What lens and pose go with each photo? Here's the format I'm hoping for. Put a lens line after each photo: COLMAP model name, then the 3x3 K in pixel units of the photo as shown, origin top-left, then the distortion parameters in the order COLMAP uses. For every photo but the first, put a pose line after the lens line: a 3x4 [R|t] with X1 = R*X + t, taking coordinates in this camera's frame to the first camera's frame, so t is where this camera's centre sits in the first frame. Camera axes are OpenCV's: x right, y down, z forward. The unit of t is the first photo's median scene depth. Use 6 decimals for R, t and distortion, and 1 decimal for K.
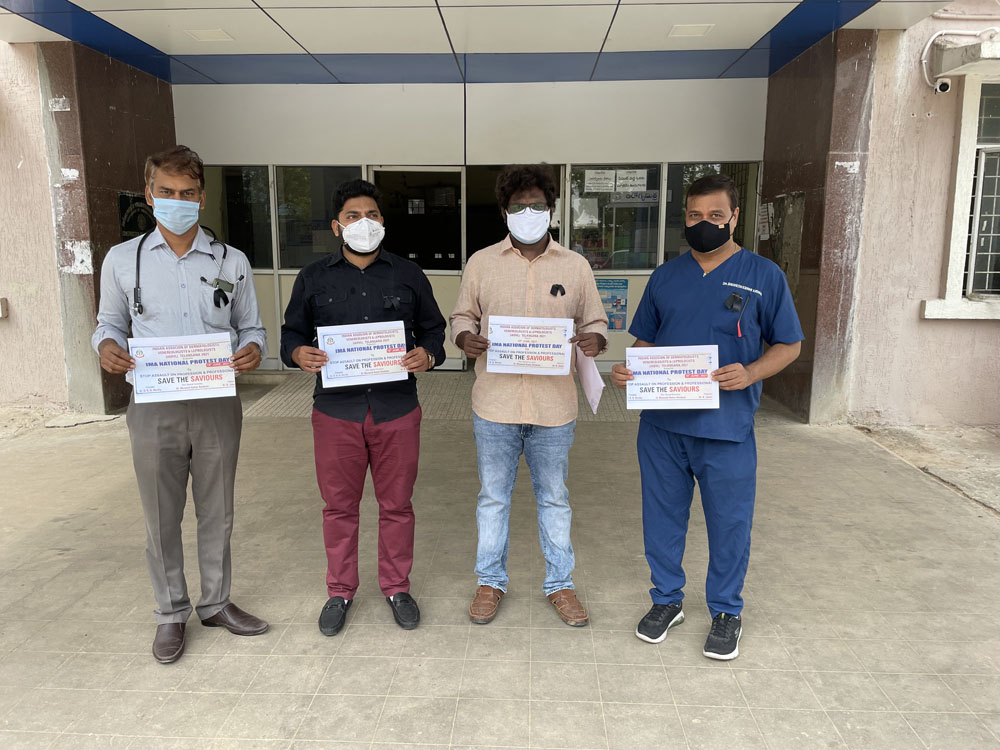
lens RADIAL K [[755.0, 0, 498.4], [0, 755.0, 380.9], [0, 0, 1]] dist [0.082381, -0.113052]
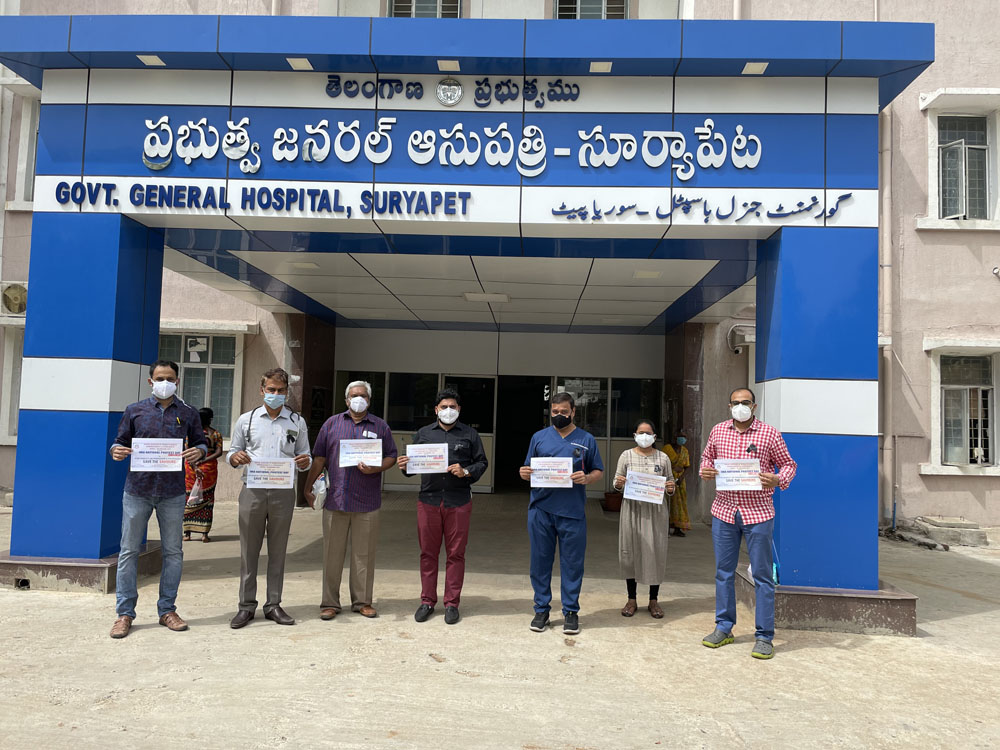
lens RADIAL K [[755.0, 0, 504.7], [0, 755.0, 379.2], [0, 0, 1]] dist [0.082381, -0.113052]
pose [[0.999510, 0.030668, -0.006184, -0.020414], [-0.031272, 0.973616, -0.226039, 0.156301], [-0.000911, 0.226122, 0.974099, -0.908768]]
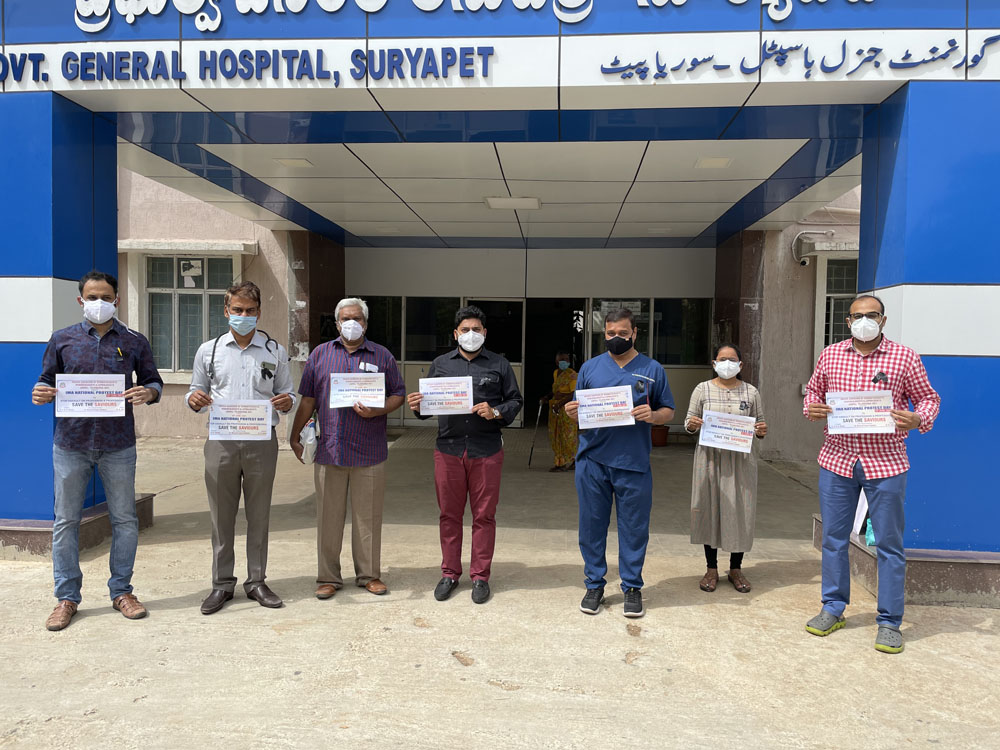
lens RADIAL K [[755.0, 0, 503.8], [0, 755.0, 379.2], [0, 0, 1]] dist [0.082381, -0.113052]
pose [[0.999163, 0.016330, -0.037494, -0.035257], [-0.021164, 0.990970, -0.132401, 0.121664], [0.034993, 0.133084, 0.990487, -0.693399]]
